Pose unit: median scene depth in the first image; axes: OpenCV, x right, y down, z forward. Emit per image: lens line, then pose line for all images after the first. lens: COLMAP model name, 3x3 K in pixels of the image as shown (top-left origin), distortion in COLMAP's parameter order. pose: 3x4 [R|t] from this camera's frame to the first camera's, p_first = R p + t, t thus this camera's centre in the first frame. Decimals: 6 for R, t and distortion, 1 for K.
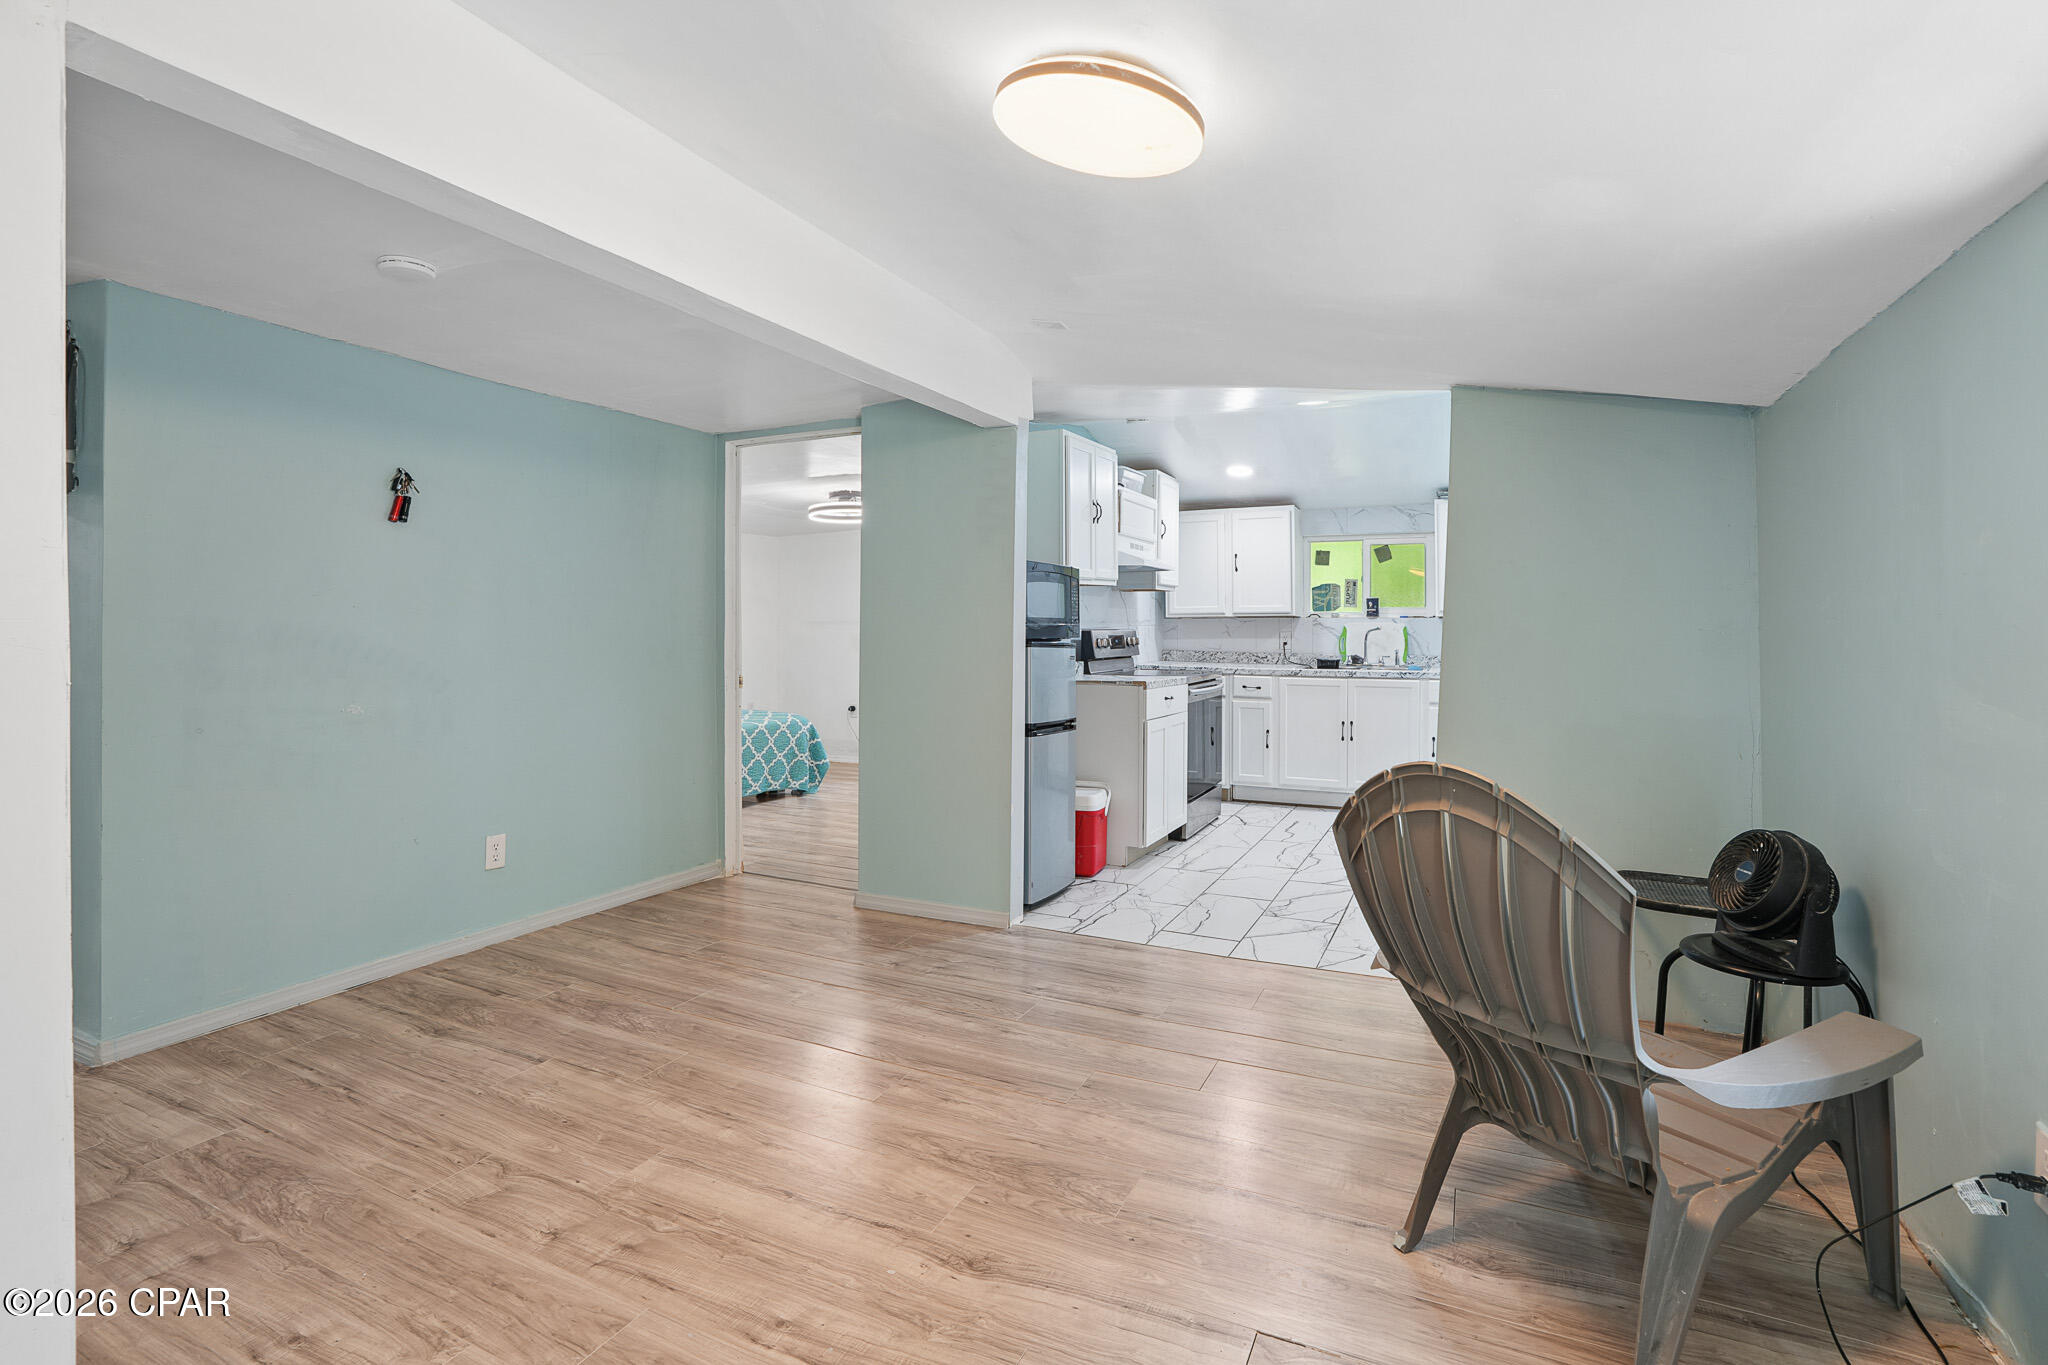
lens RADIAL K [[961.8, 0, 1003.2], [0, 961.8, 647.6], [0, 0, 1]] dist [-0.071649, 0.027235]
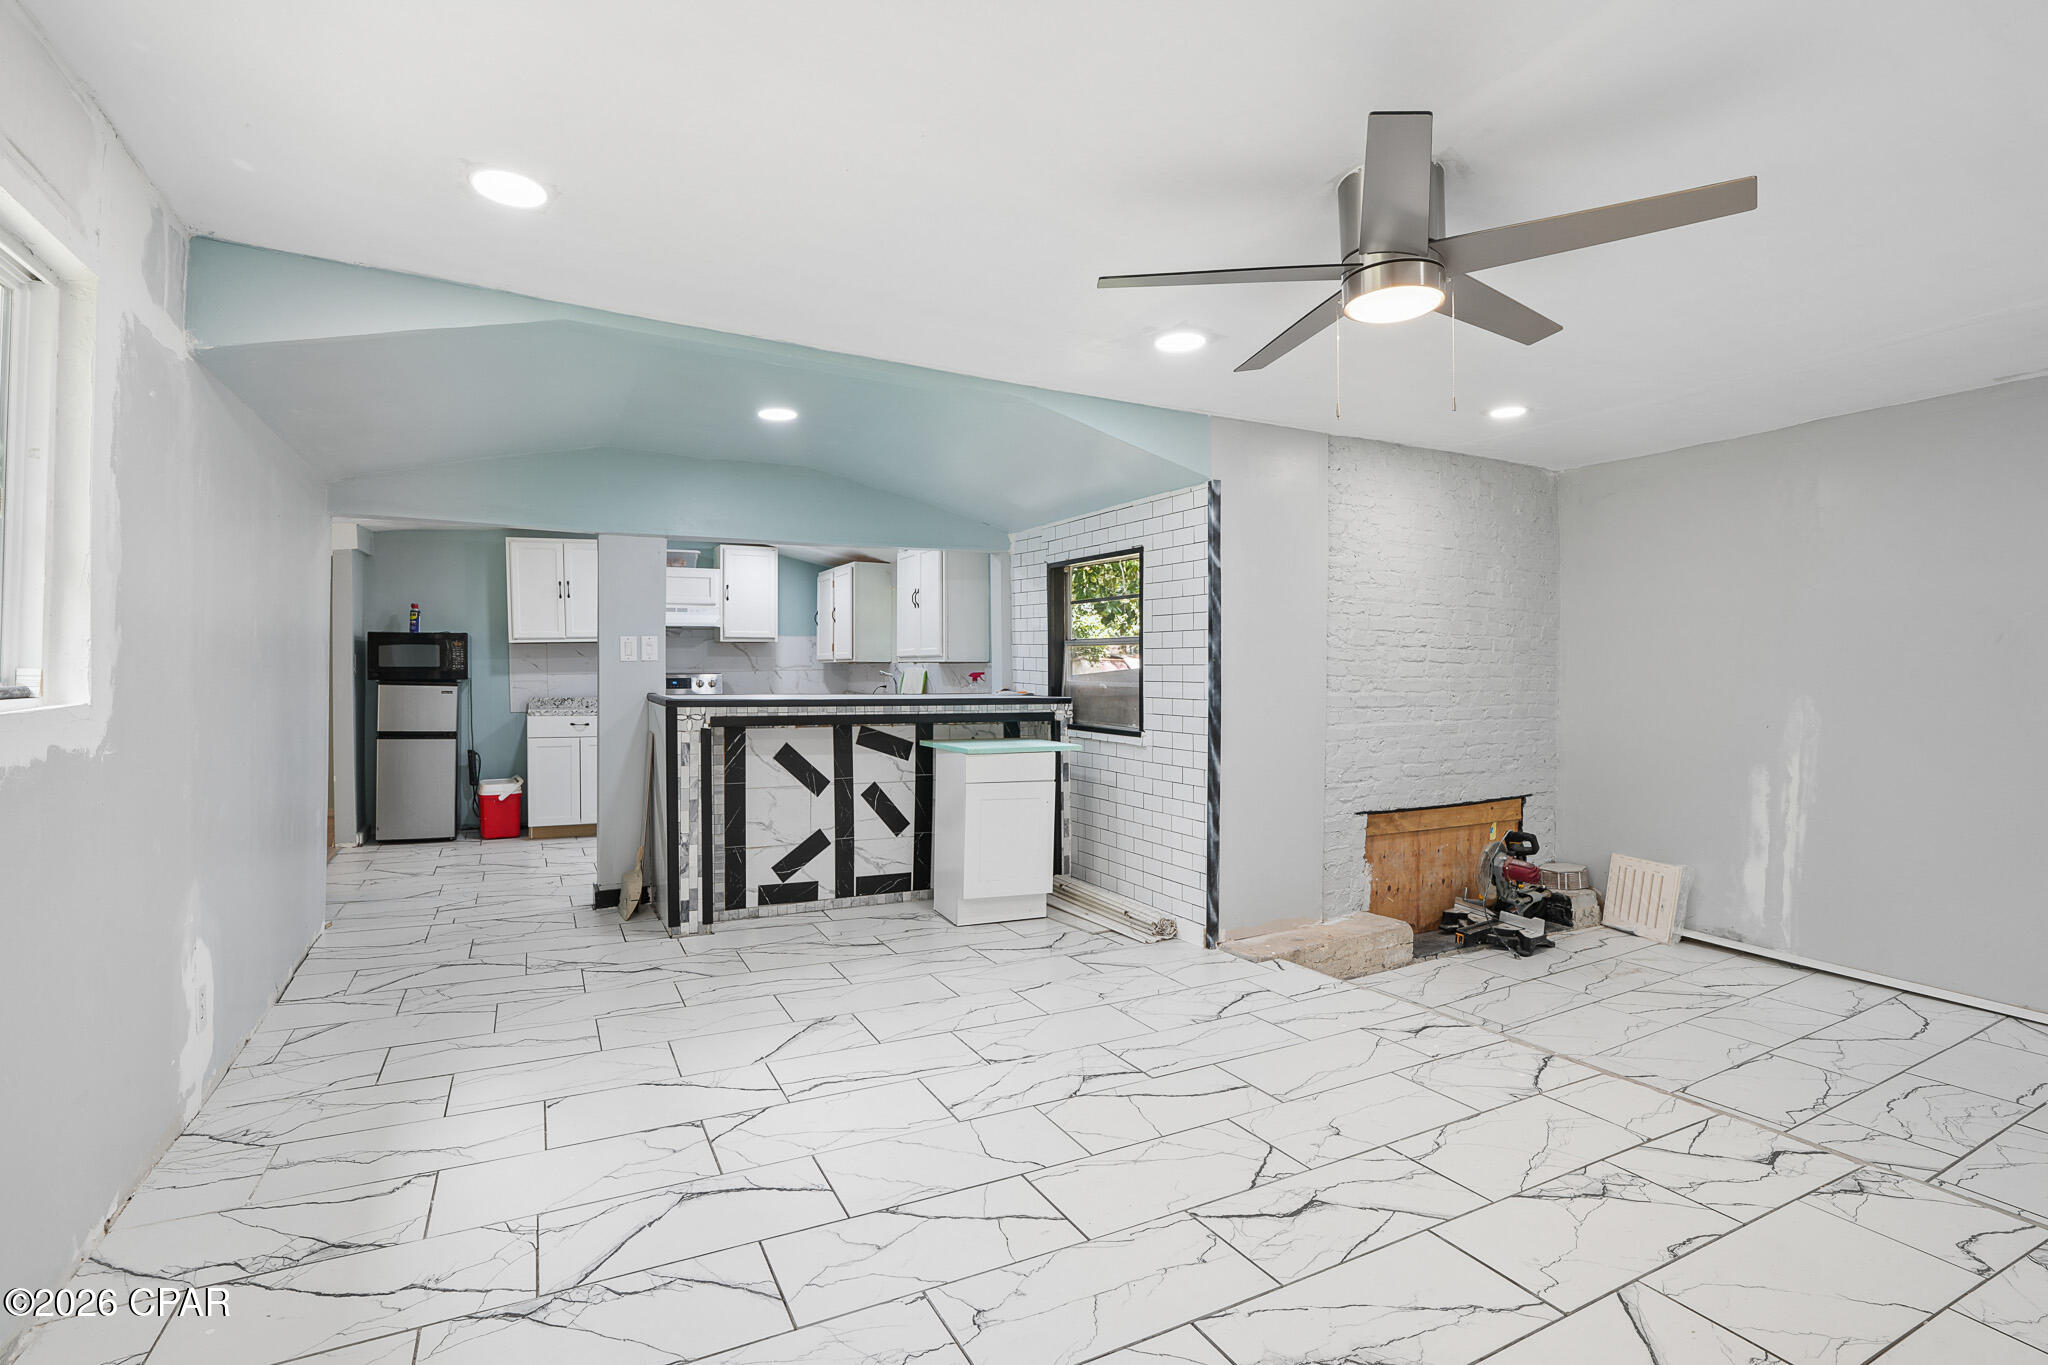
lens RADIAL K [[954.0, 0, 1006.3], [0, 954.0, 689.6], [0, 0, 1]] dist [-0.081195, 0.034716]
pose [[0.804346, 0.012884, -0.594021, 1.120892], [-0.013199, 0.999906, 0.003816, -0.007254], [0.594014, 0.004771, 0.804440, 0.208836]]
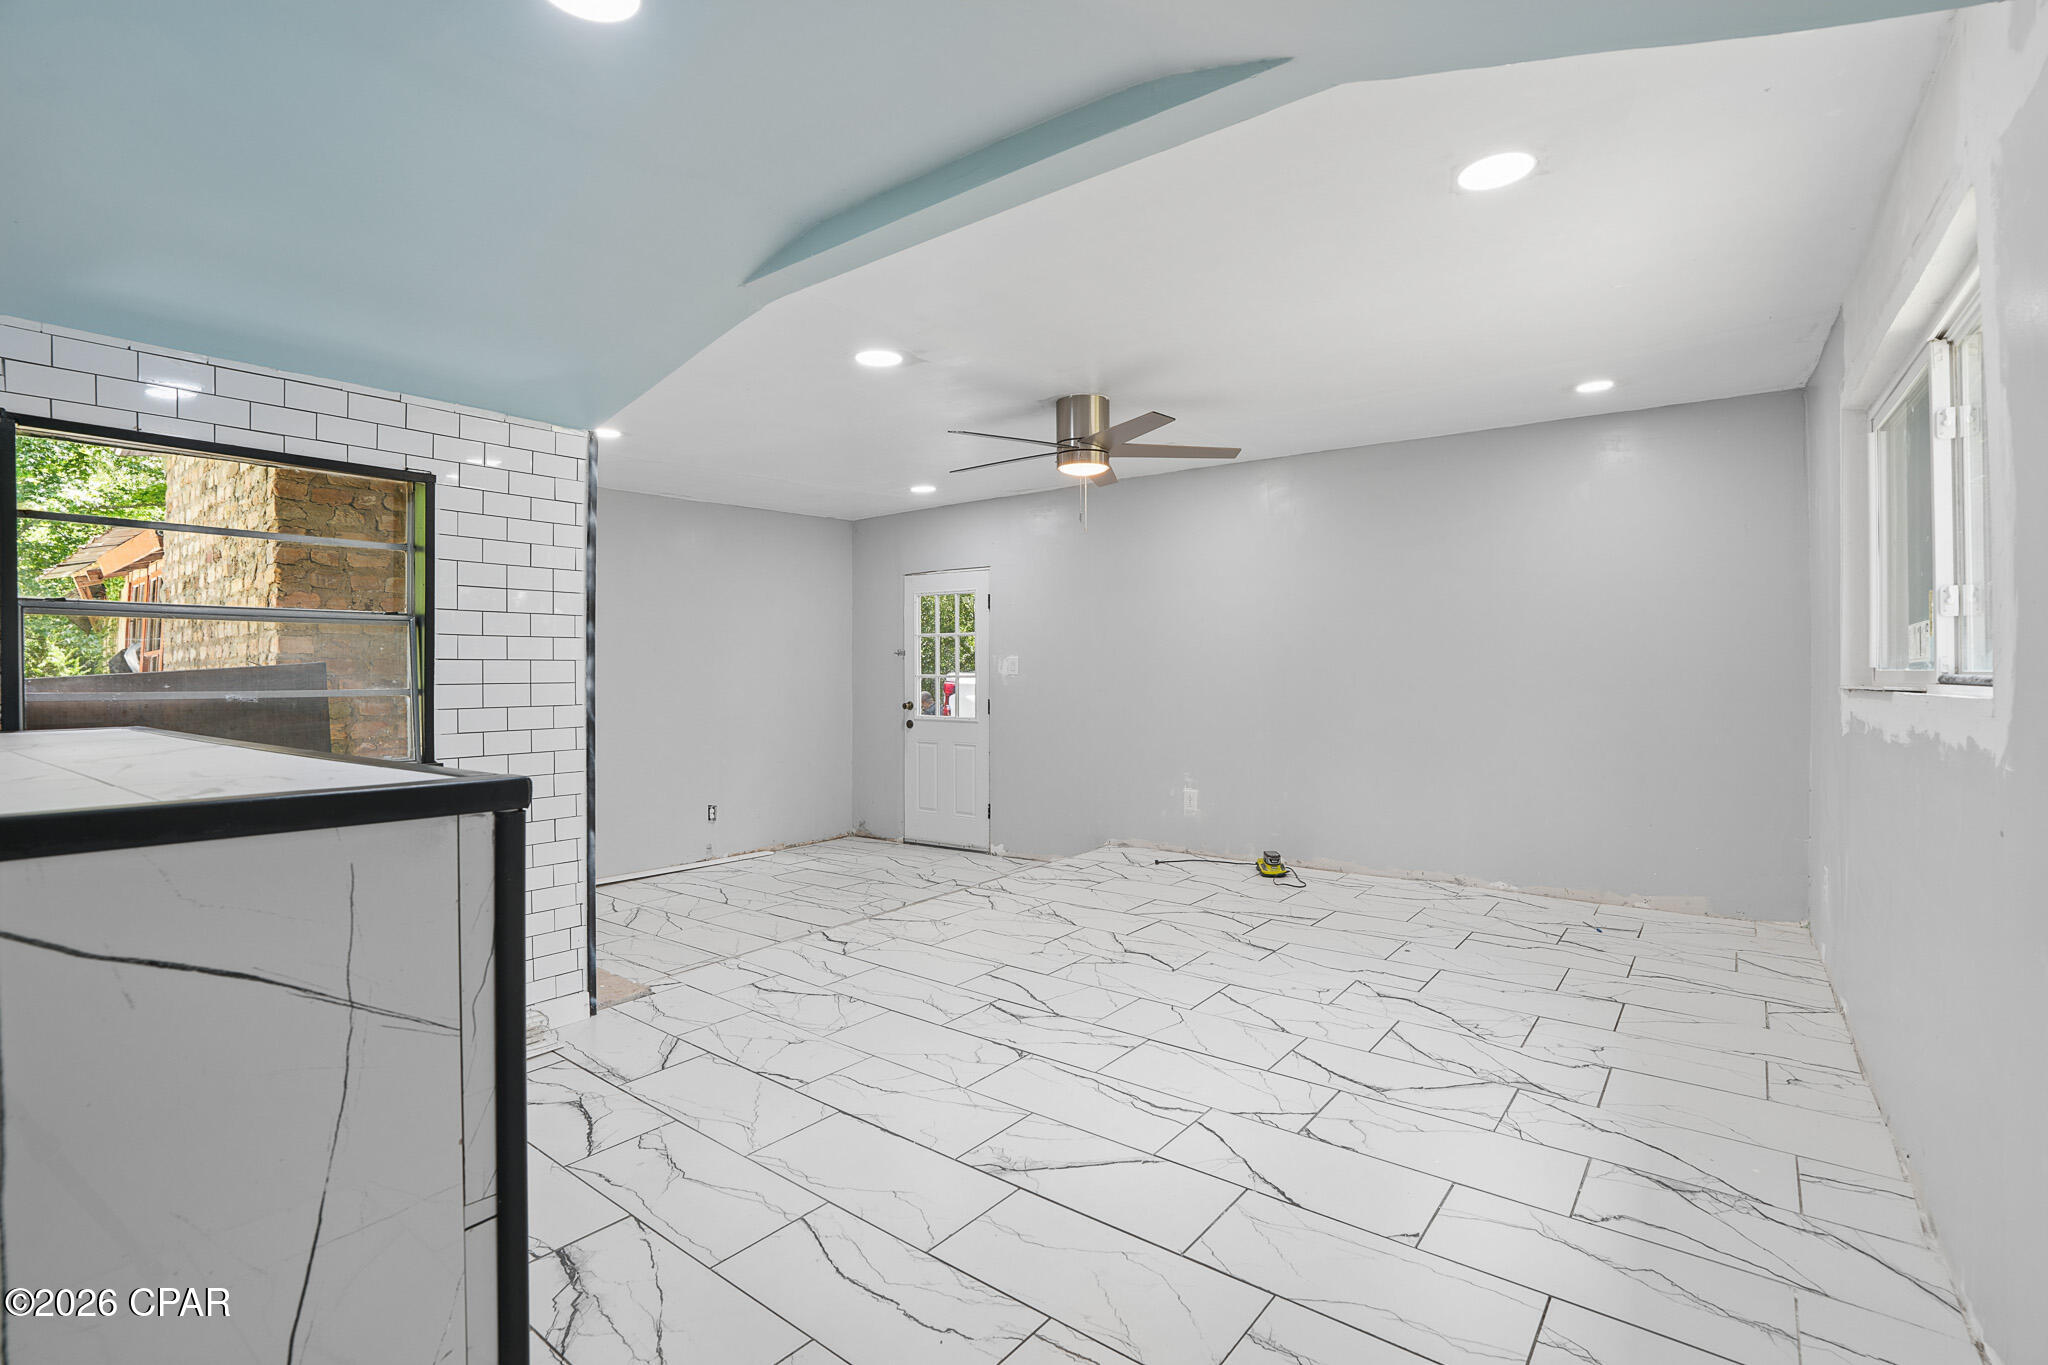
lens RADIAL K [[954.0, 0, 1006.3], [0, 954.0, 689.6], [0, 0, 1]] dist [-0.081195, 0.034716]
pose [[0.208063, -0.022221, 0.977863, 0.426539], [0.025490, 0.999526, 0.017290, -0.010449], [-0.977783, 0.021329, 0.208531, 0.471578]]
